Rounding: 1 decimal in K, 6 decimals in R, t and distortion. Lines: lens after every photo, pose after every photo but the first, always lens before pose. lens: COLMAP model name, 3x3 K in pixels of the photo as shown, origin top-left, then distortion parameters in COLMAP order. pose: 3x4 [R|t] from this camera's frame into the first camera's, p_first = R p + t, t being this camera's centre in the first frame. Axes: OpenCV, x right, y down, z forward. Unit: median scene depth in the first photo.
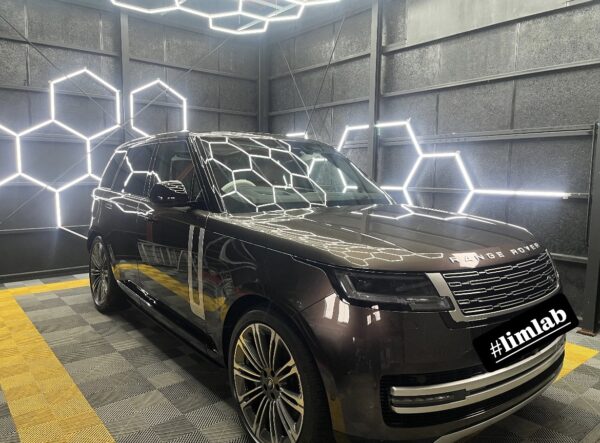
lens RADIAL K [[445.0, 0, 305.1], [0, 445.0, 222.6], [0, 0, 1]] dist [0.060279, -0.073985]
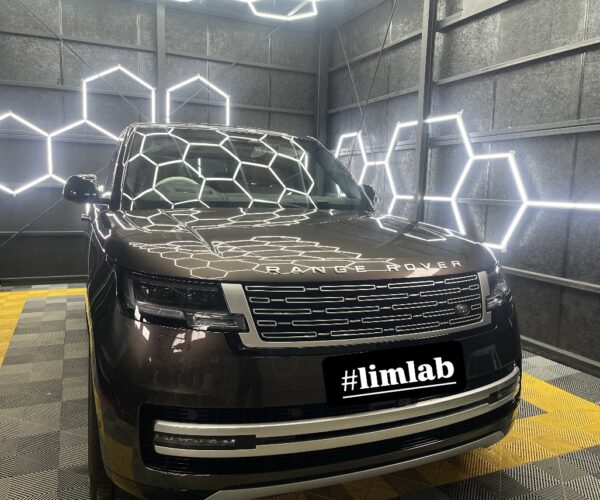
lens RADIAL K [[508.5, 0, 320.6], [0, 508.5, 251.2], [0, 0, 1]] dist [0.053978, -0.059297]
pose [[0.967399, 0.048951, -0.248482, 0.214083], [-0.046242, 0.998790, 0.016731, 0.011000], [0.249000, -0.004696, 0.968492, 0.057343]]
